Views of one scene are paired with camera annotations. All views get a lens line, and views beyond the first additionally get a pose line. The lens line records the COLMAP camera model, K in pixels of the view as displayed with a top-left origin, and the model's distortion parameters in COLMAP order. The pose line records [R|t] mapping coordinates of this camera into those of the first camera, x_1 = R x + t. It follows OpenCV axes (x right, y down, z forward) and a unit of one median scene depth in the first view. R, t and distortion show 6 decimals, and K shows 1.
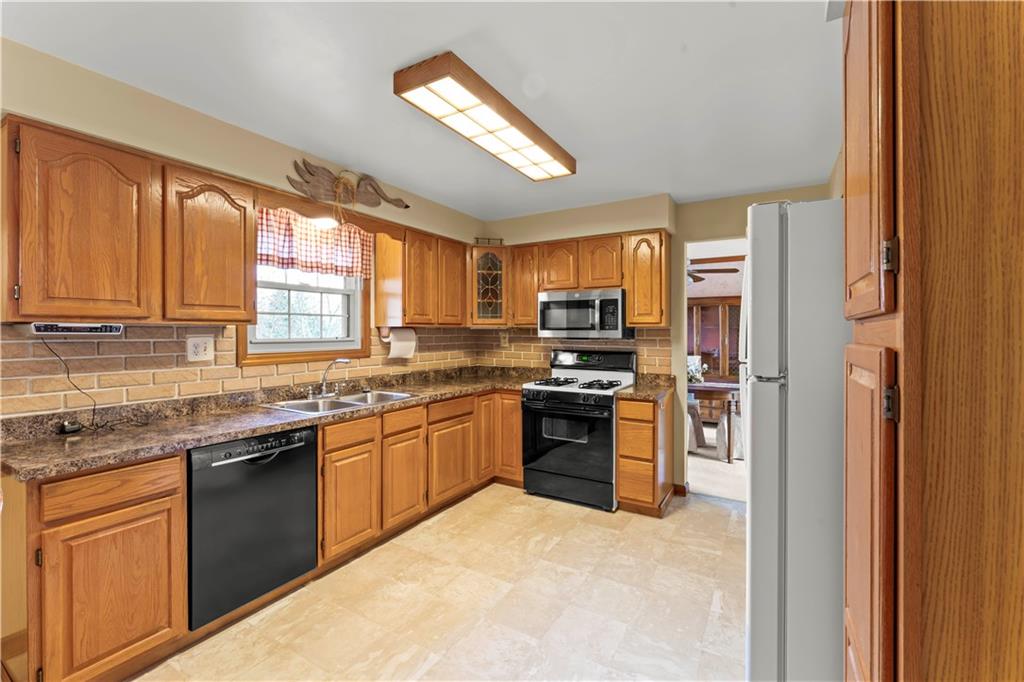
lens RADIAL K [[432.2, 0, 508.1], [0, 432.2, 332.2], [0, 0, 1]] dist [-0.013462, -0.000044]
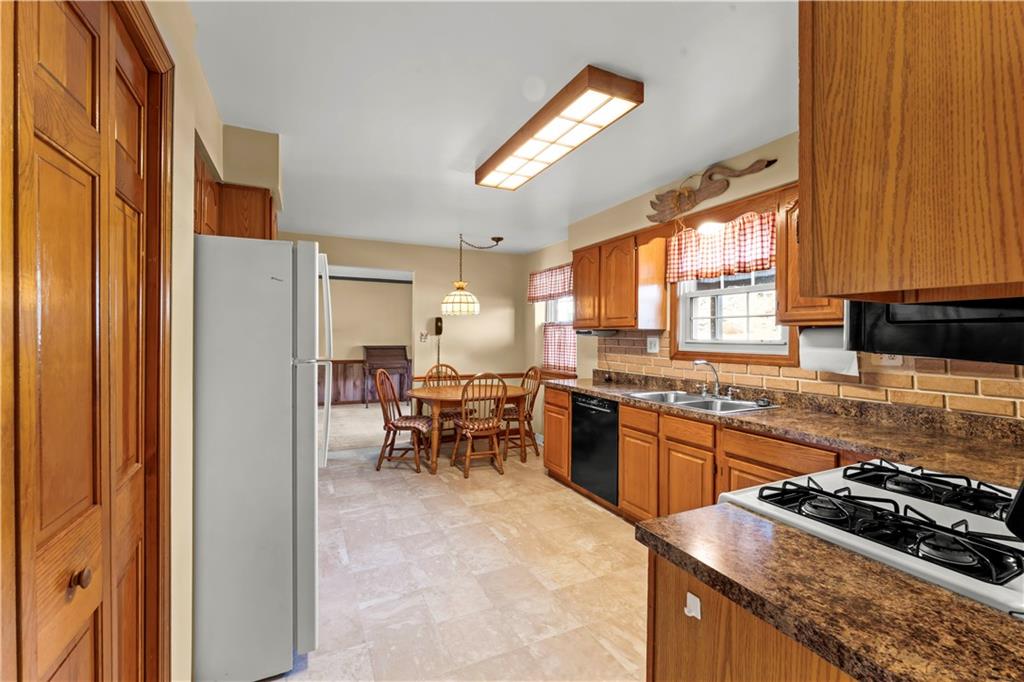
lens RADIAL K [[432.2, 0, 508.5], [0, 432.2, 341.0], [0, 0, 1]] dist [-0.013462, -0.000044]
pose [[-0.548358, 0.013633, -0.836133, 0.825264], [0.001656, 0.999883, 0.015217, 0.000137], [0.836242, 0.006960, -0.548316, 1.364085]]
